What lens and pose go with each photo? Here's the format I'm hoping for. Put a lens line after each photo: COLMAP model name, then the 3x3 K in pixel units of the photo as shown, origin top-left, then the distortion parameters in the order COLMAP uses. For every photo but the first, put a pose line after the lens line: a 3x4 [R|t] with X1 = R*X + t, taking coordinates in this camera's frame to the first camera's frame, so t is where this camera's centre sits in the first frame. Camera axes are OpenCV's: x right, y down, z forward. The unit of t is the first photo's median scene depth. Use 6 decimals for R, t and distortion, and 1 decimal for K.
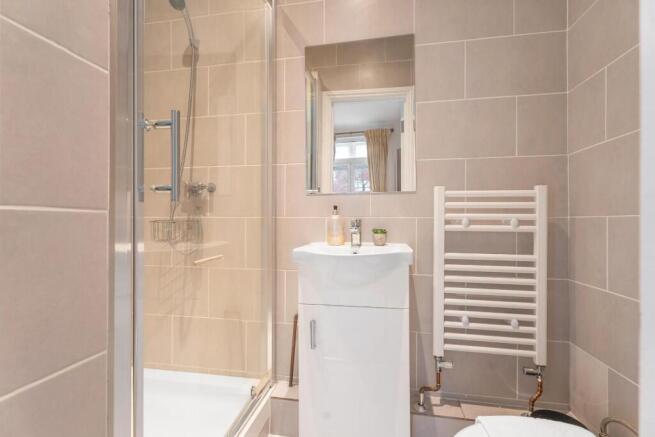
lens RADIAL K [[299.8, 0, 326.2], [0, 299.8, 217.3], [0, 0, 1]] dist [-0.001045, 0.000797]
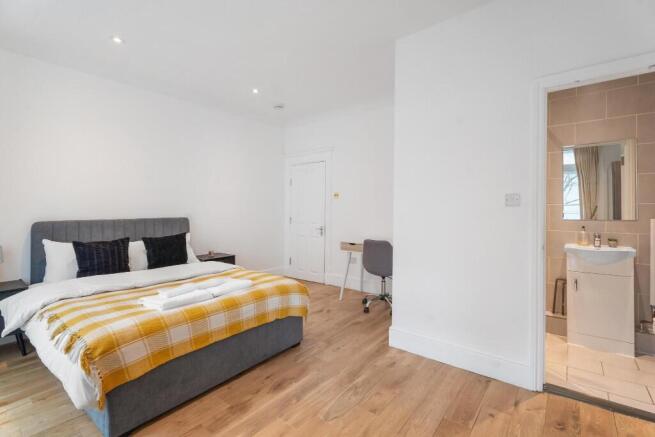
lens RADIAL K [[299.8, 0, 331.3], [0, 299.8, 207.8], [0, 0, 1]] dist [-0.001045, 0.000797]
pose [[0.880200, -0.001961, -0.474599, -0.679596], [0.003569, 0.999991, 0.002487, -0.232612], [0.474590, -0.003883, 0.880198, -2.133162]]
